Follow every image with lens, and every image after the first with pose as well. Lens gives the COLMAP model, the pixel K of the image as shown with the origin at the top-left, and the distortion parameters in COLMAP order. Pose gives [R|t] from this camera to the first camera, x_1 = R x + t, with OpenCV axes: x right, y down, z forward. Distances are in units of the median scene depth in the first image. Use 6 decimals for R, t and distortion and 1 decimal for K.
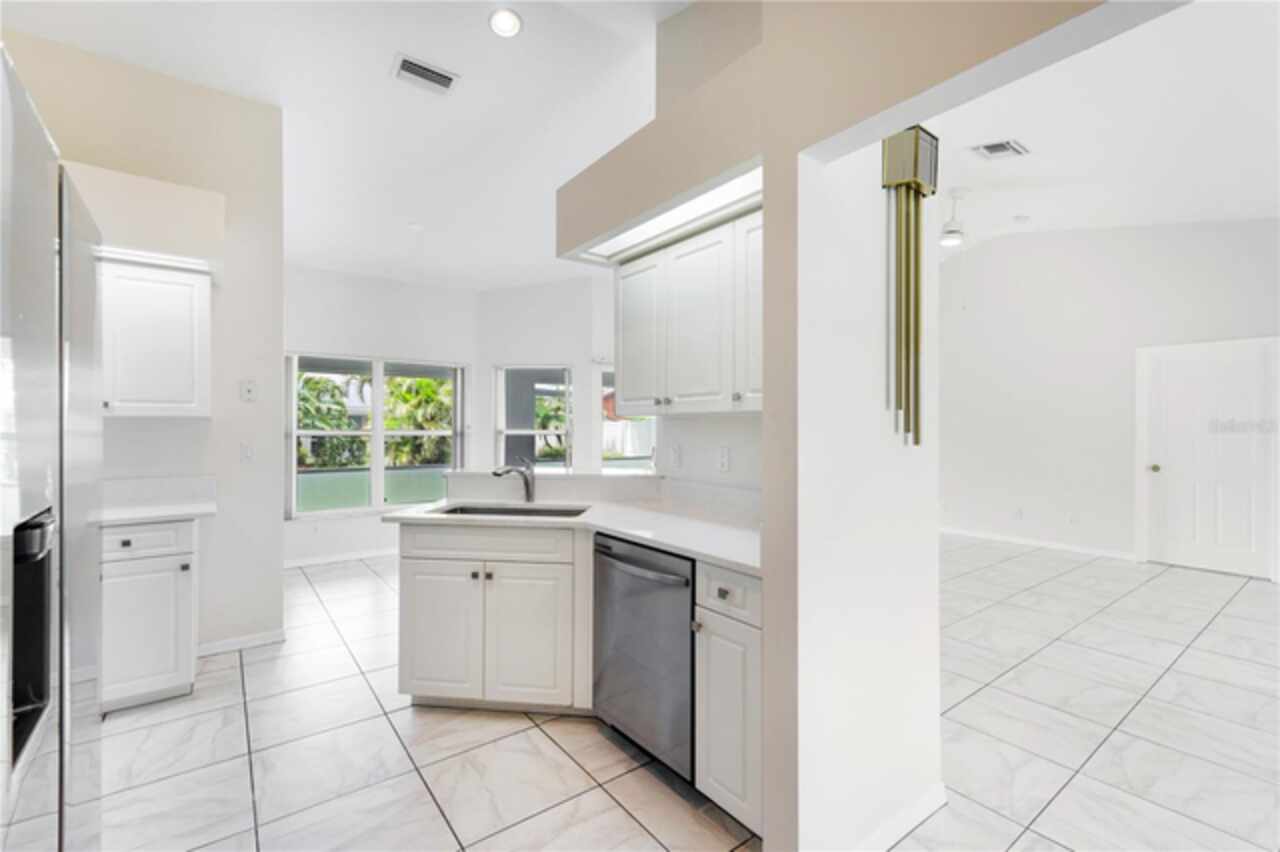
lens RADIAL K [[561.7, 0, 645.3], [0, 561.7, 425.3], [0, 0, 1]] dist [-0.000125, 0.000020]
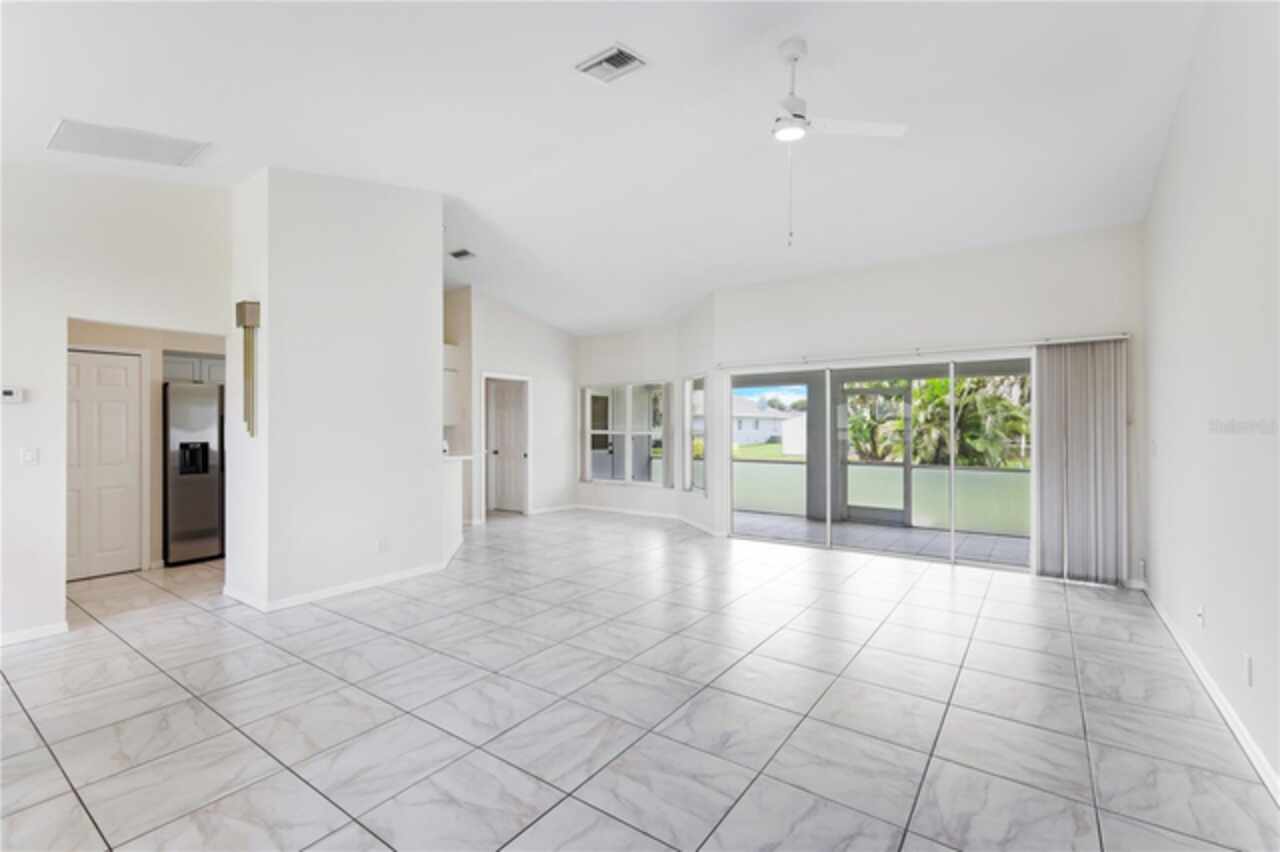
lens RADIAL K [[557.5, 0, 640.0], [0, 557.5, 426.0], [0, 0, 1]] dist [-0.013002, -0.000030]
pose [[0.305795, -0.004647, -0.952086, 0.936660], [0.003417, 0.999987, -0.003783, 0.002156], [0.952091, -0.002096, 0.305807, 0.550781]]
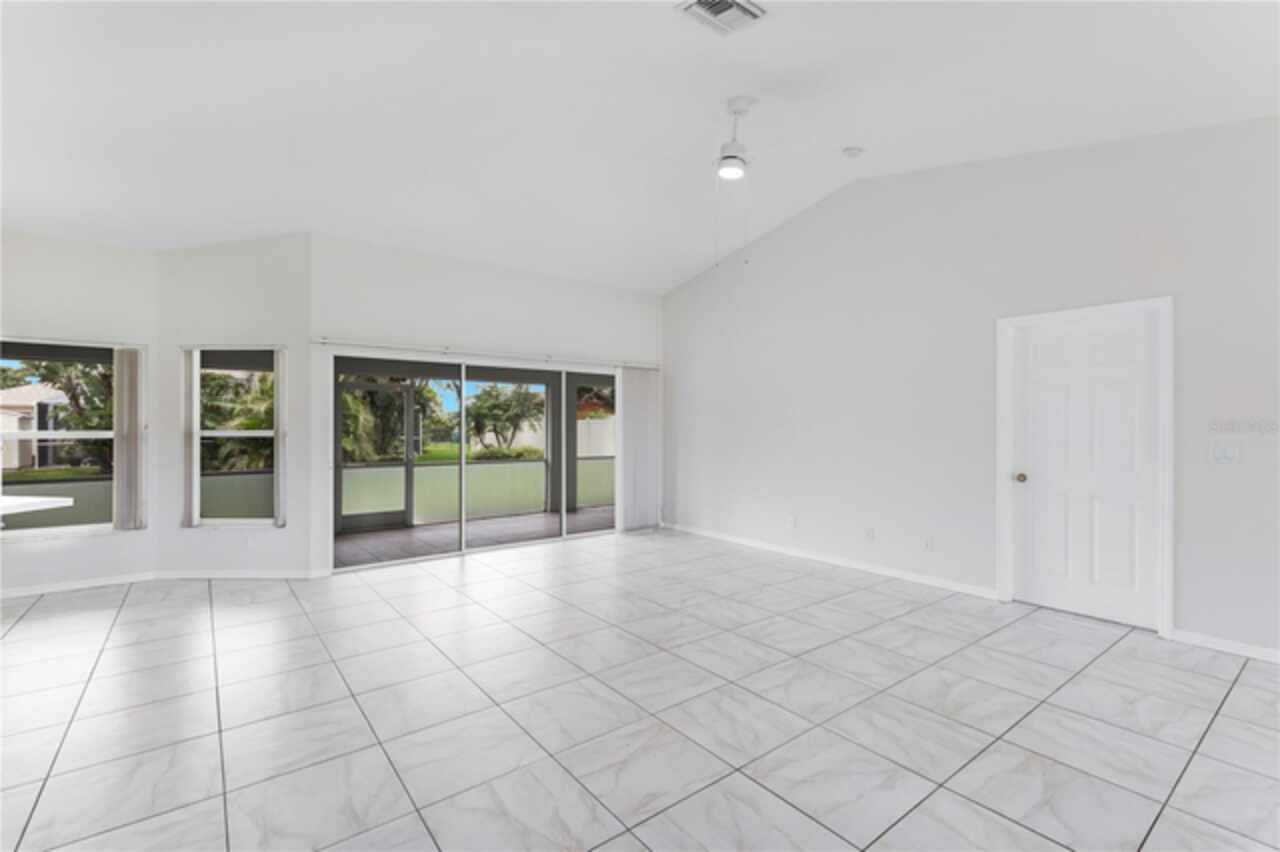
lens RADIAL K [[561.7, 0, 645.3], [0, 561.7, 425.3], [0, 0, 1]] dist [-0.000125, 0.000020]
pose [[0.999973, -0.003862, 0.006214, 0.366193], [0.003848, 0.999990, 0.002197, 0.002047], [-0.006222, -0.002173, 0.999978, 0.226796]]
